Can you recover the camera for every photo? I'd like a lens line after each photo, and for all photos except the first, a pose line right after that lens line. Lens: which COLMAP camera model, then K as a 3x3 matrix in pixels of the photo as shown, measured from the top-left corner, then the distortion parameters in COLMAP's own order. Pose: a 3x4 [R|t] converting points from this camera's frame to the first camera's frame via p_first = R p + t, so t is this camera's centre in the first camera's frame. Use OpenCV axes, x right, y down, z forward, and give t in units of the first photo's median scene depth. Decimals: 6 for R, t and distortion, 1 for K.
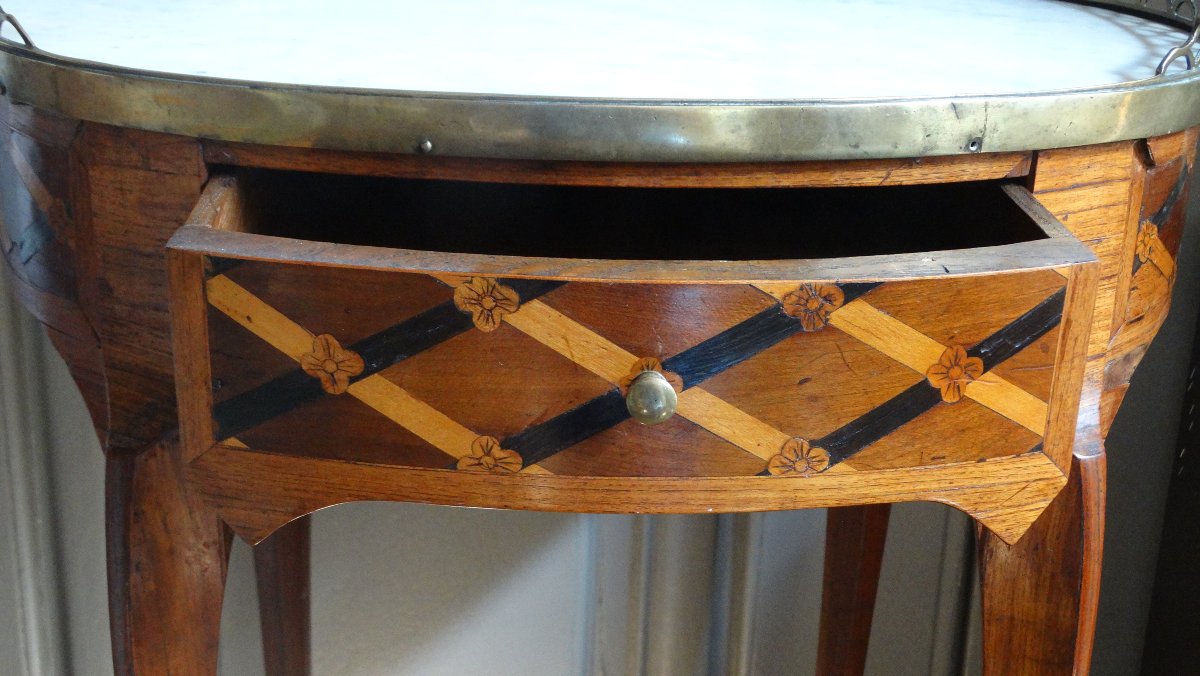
lens RADIAL K [[1691.4, 0, 600.0], [0, 1691.4, 338.0], [0, 0, 1]] dist [-0.021891, -0.095865]
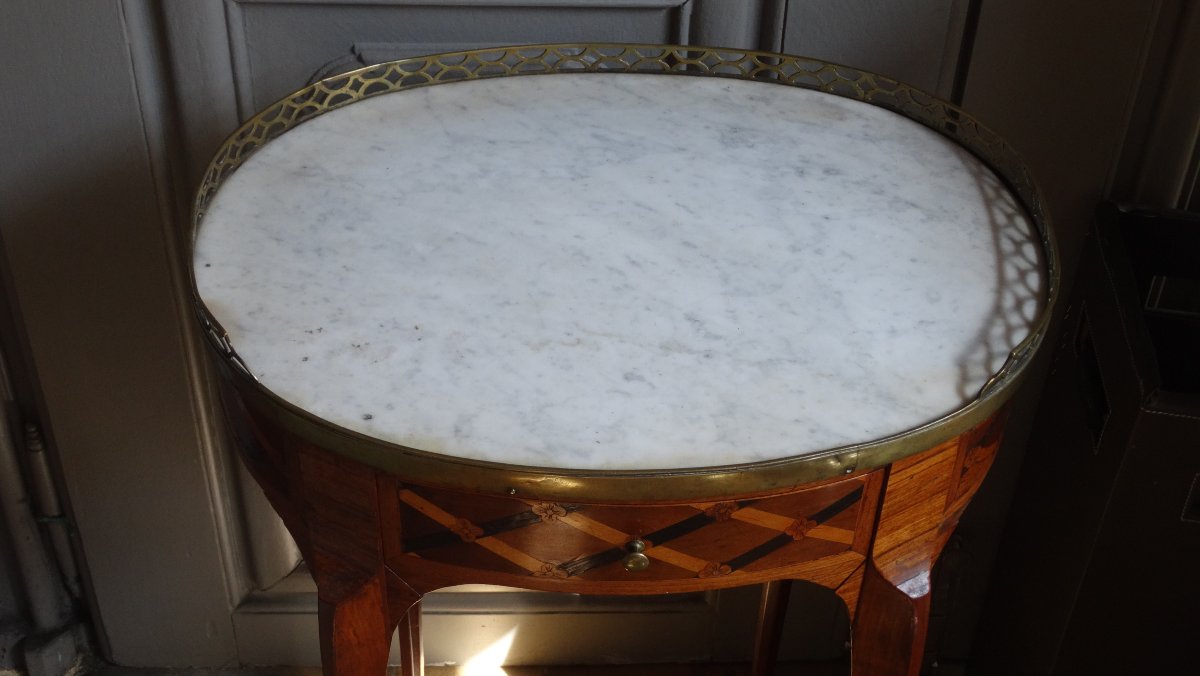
lens RADIAL K [[1691.4, 0, 600.0], [0, 1691.4, 338.0], [0, 0, 1]] dist [-0.021891, -0.095865]
pose [[0.999827, 0.008900, -0.016350, 0.018613], [-0.002691, 0.938188, 0.346115, -0.827971], [0.018420, -0.346011, 0.938050, -0.681874]]
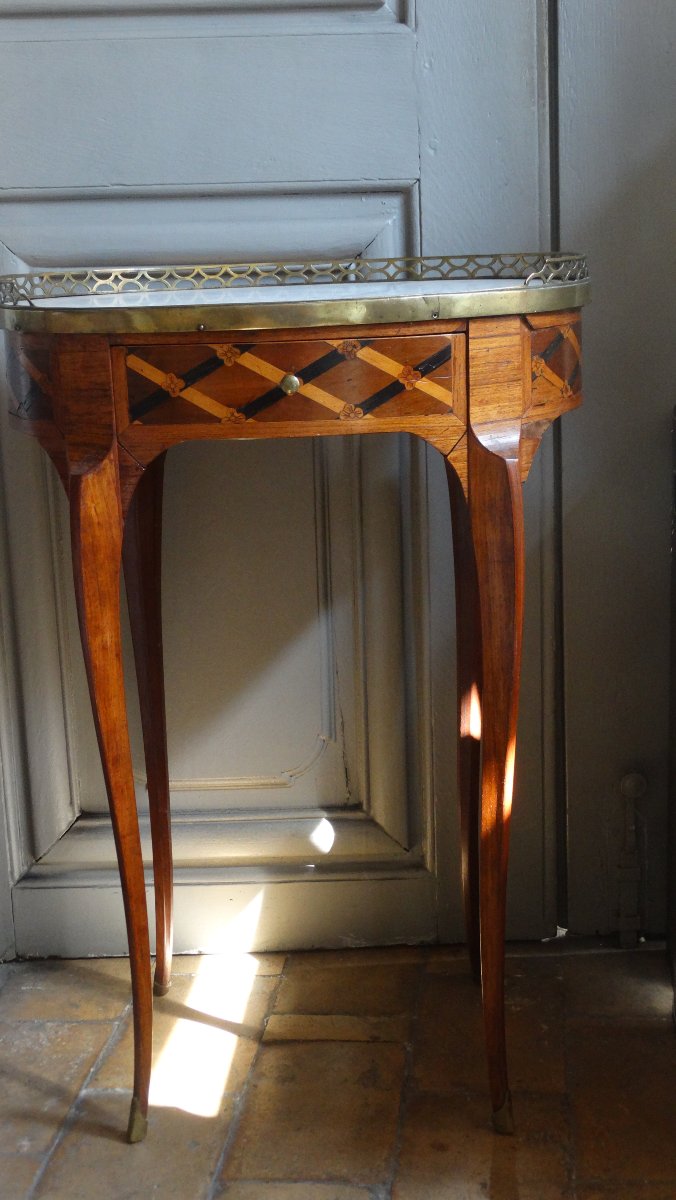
lens RADIAL K [[1691.4, 0, 338.0], [0, 1691.4, 600.0], [0, 0, 1]] dist [-0.021891, -0.095865]
pose [[0.996607, -0.056851, -0.059523, 0.239002], [0.047693, 0.988231, -0.145343, 0.745322], [0.067086, 0.142011, 0.987589, -1.561576]]
